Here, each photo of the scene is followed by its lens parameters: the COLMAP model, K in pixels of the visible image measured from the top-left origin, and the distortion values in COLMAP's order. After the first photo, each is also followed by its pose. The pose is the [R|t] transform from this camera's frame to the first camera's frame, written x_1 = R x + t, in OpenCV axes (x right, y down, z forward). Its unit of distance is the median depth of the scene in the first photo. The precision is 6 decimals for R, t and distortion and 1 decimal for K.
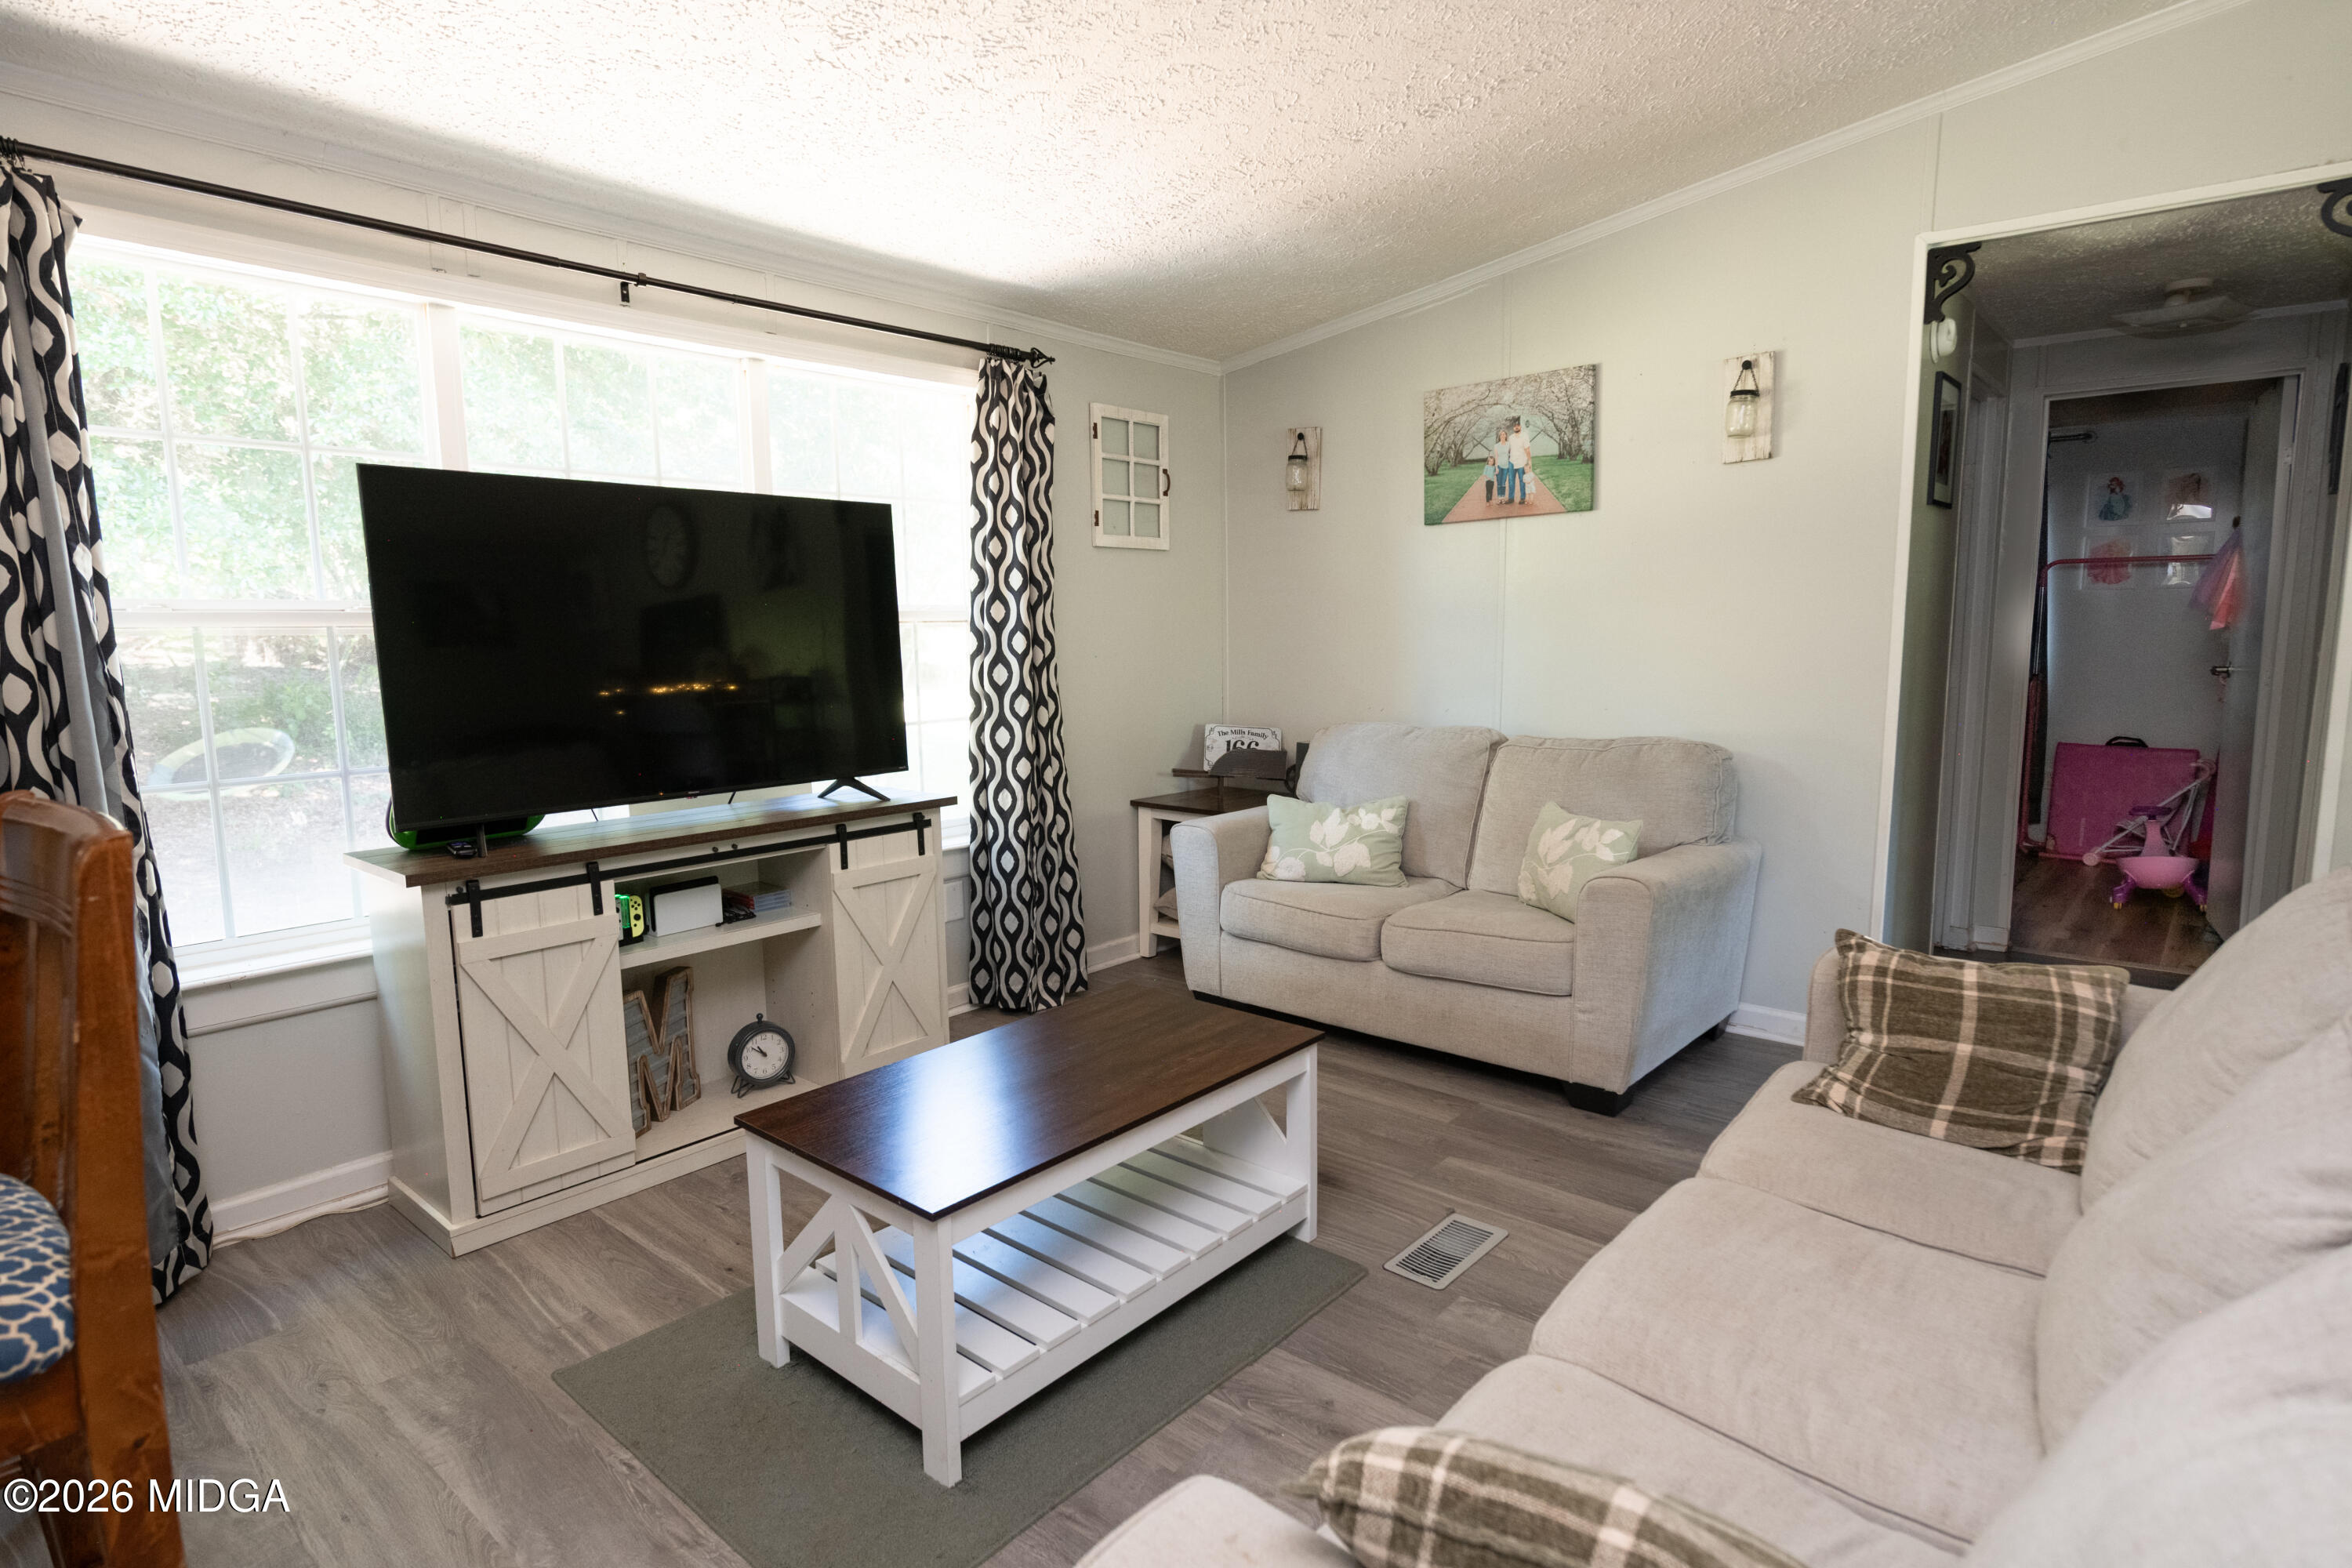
lens RADIAL K [[1253.8, 0, 1161.0], [0, 1253.8, 793.9], [0, 0, 1]] dist [0.003080, -0.000780]
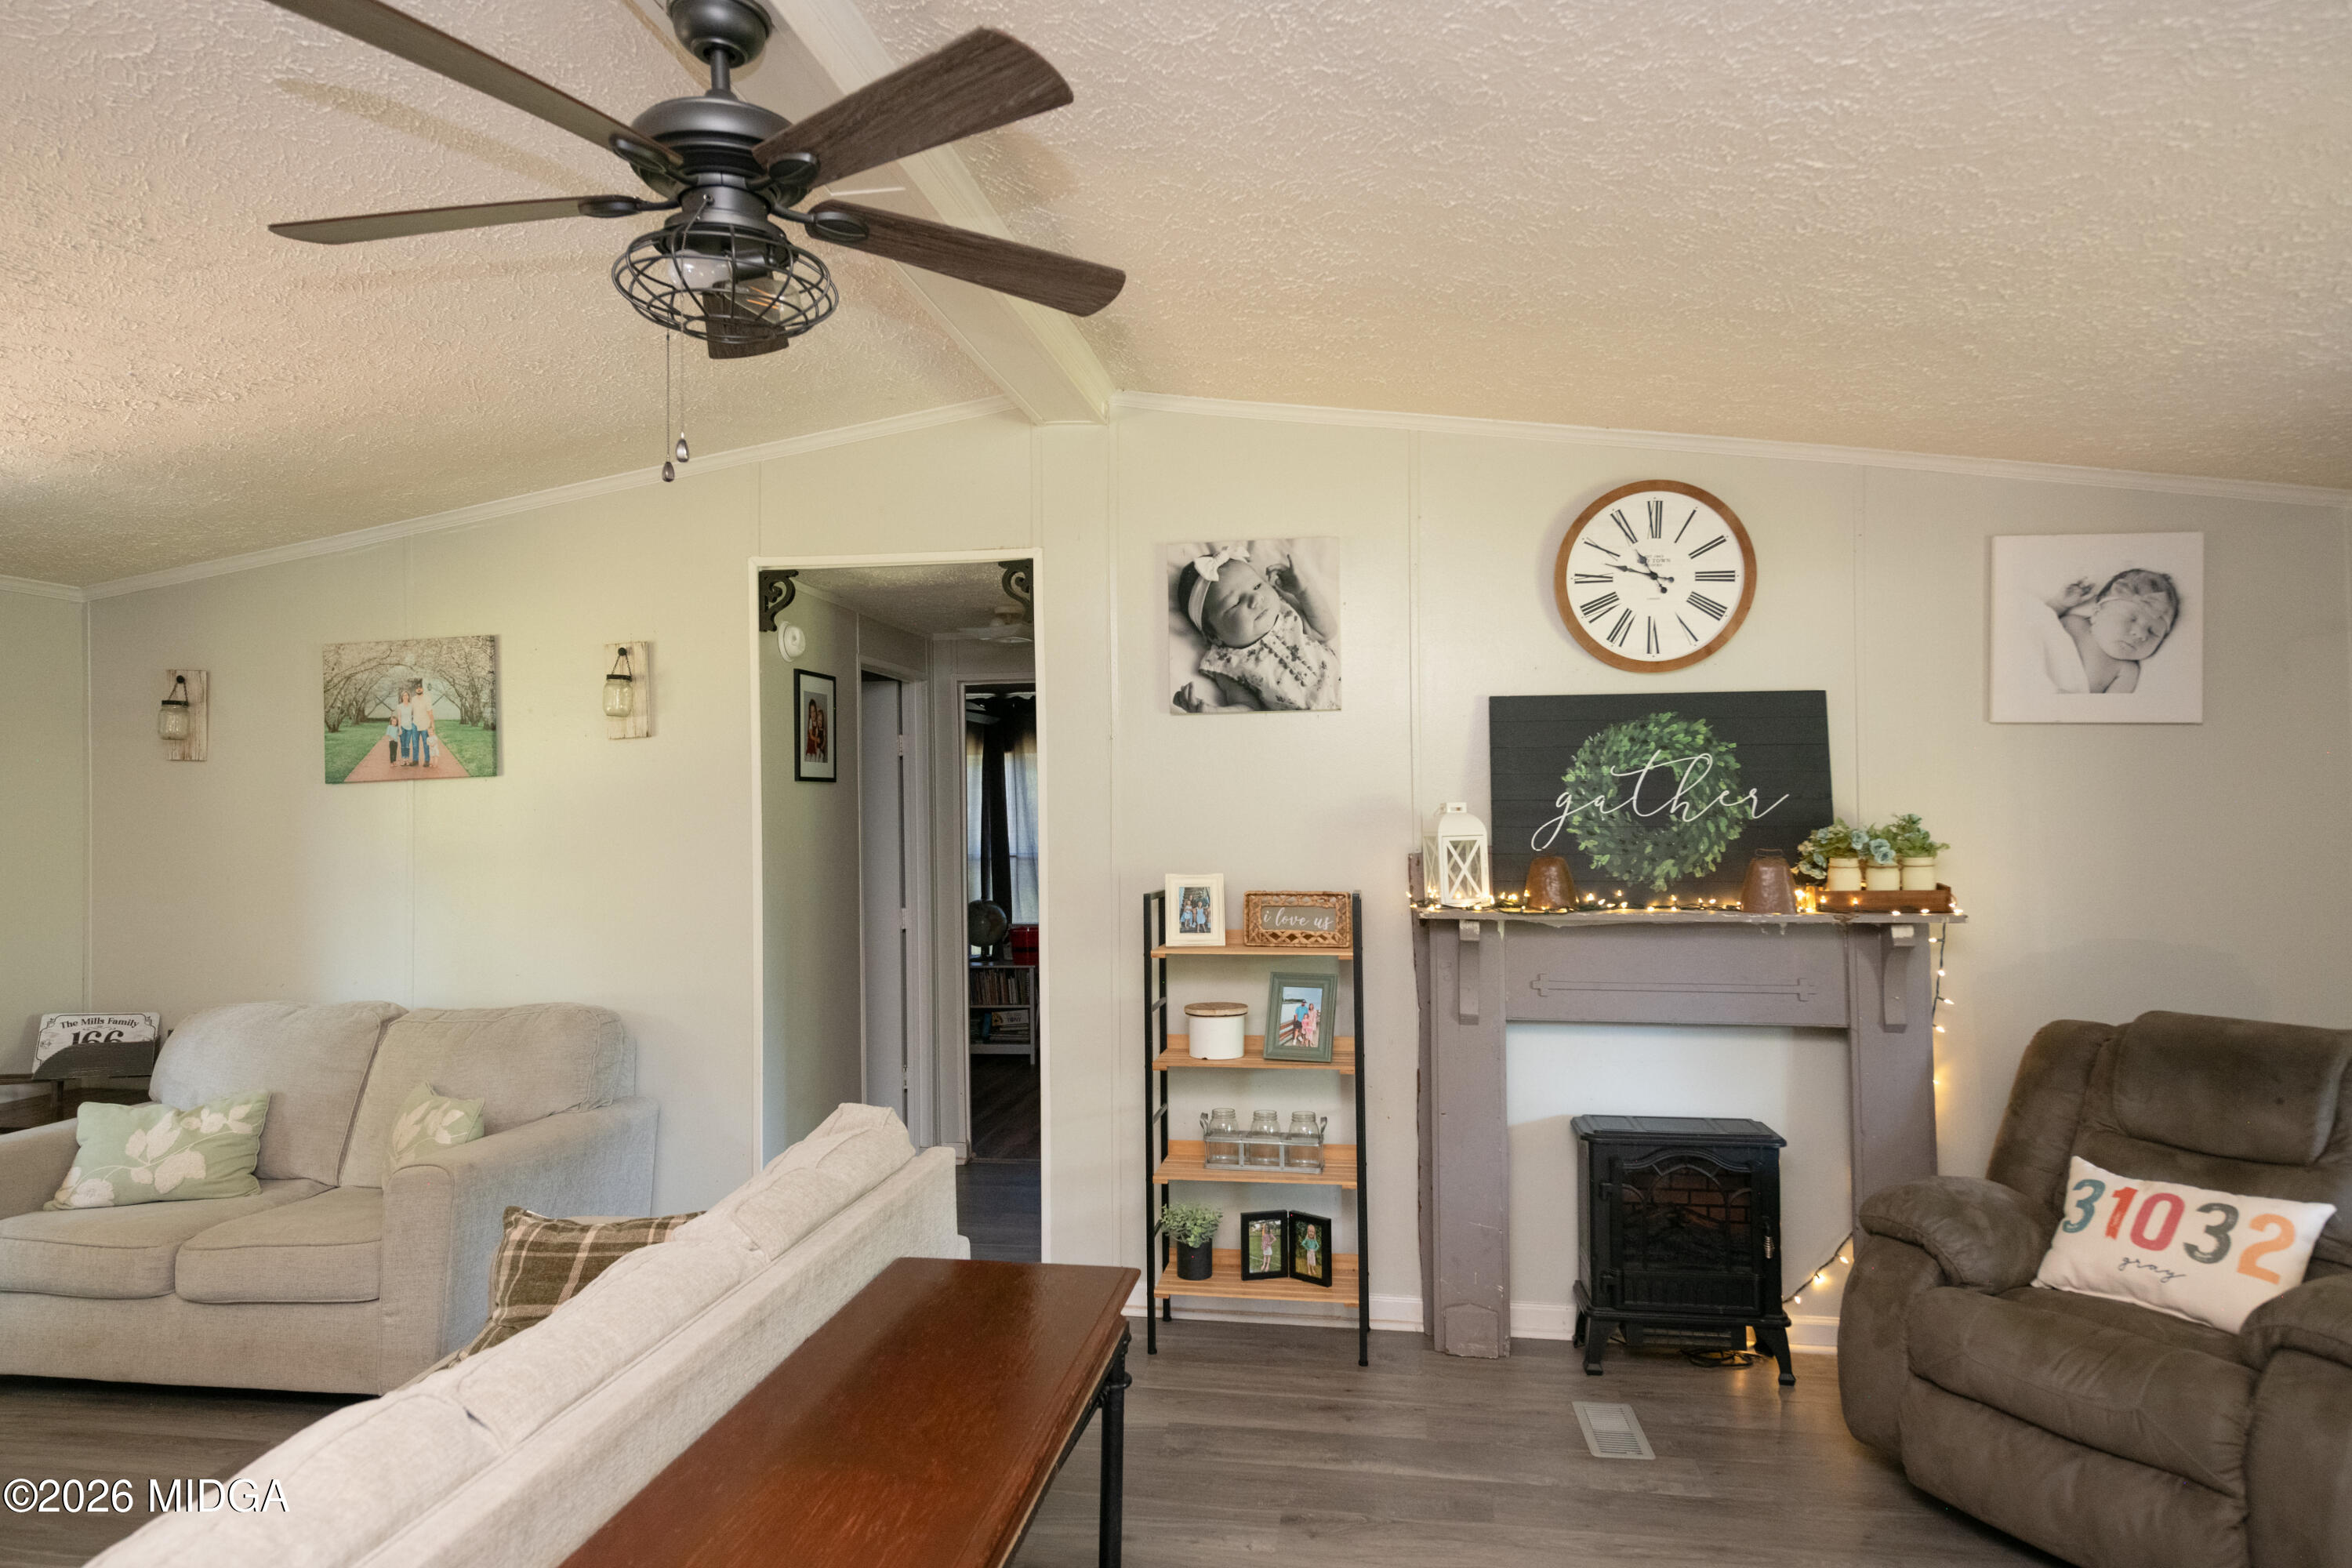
lens RADIAL K [[1356.9, 0, 1189.9], [0, 1356.9, 785.3], [0, 0, 1]] dist [0.005164, -0.001494]
pose [[0.841161, 0.011406, 0.540664, 0.224382], [0.079850, 0.986199, -0.145036, -0.018375], [-0.534857, 0.165170, 0.828642, -0.188842]]
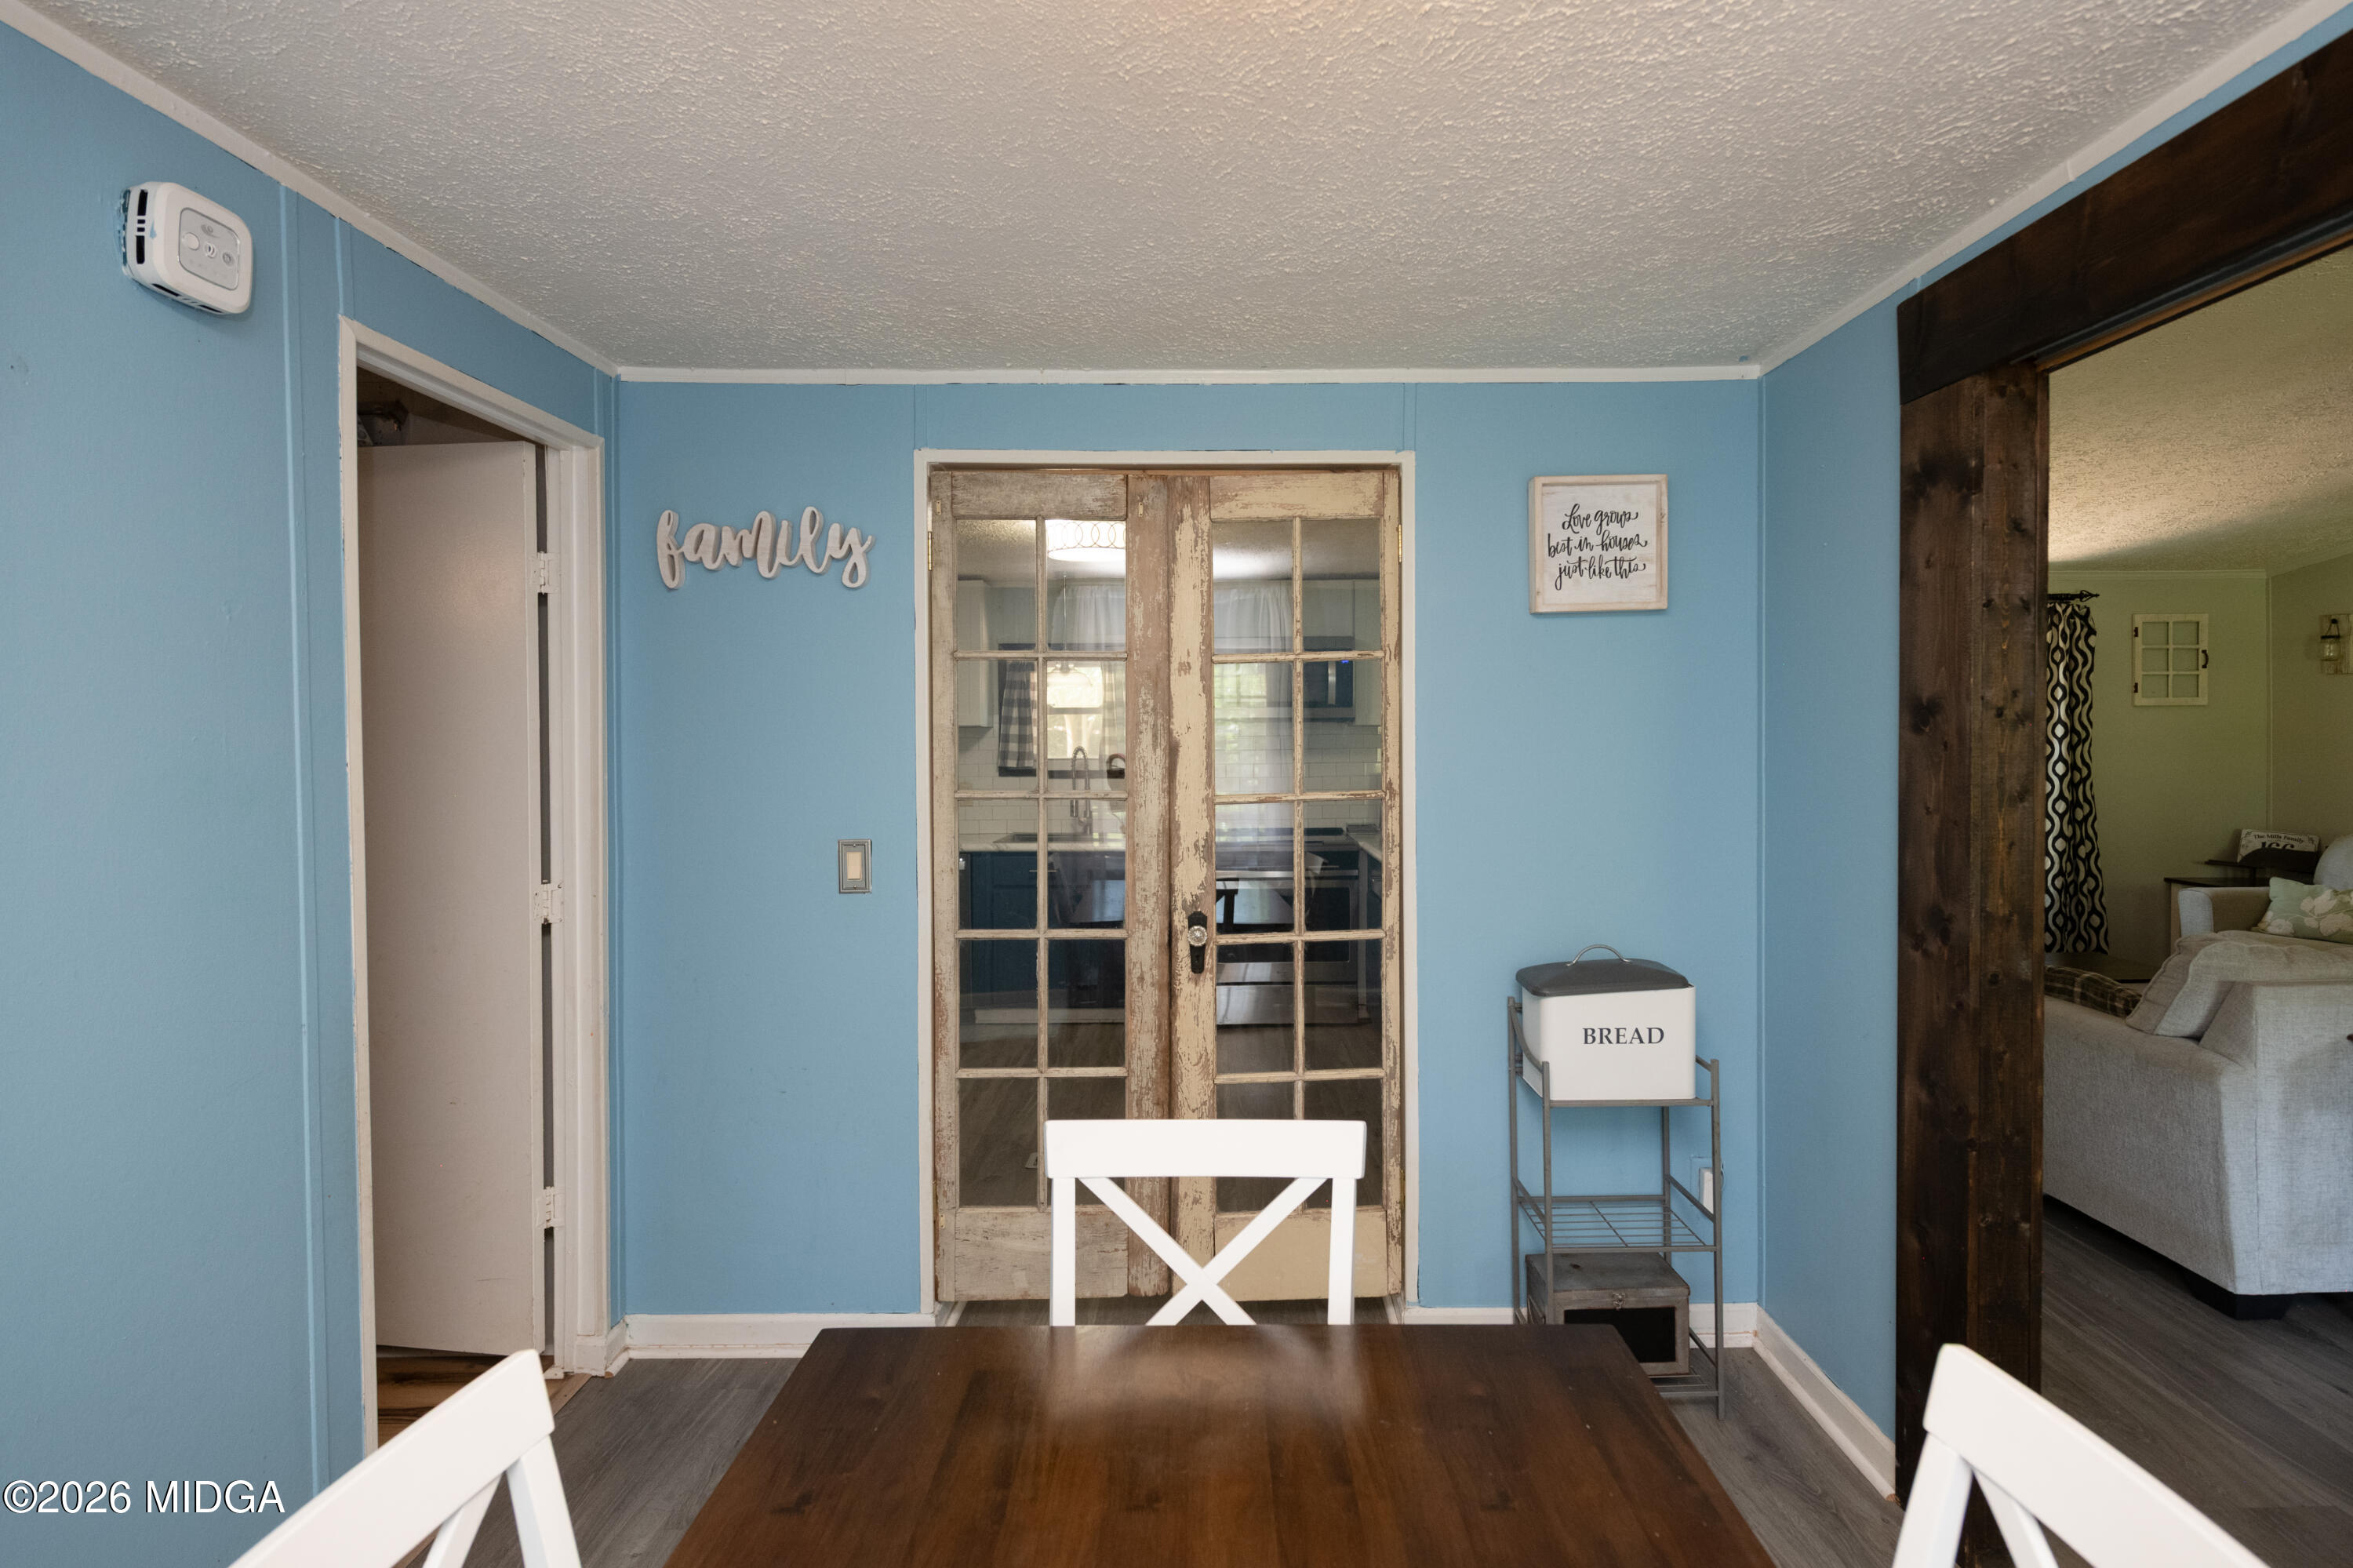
lens RADIAL K [[1121.3, 0, 1184.8], [0, 1121.3, 760.3], [0, 0, 1]] dist [-0.018772, -0.000711]
pose [[0.650258, 0.016154, -0.759542, 0.241139], [-0.101571, 0.992647, -0.065844, 0.080959], [0.752893, 0.119963, 0.647118, -0.804128]]
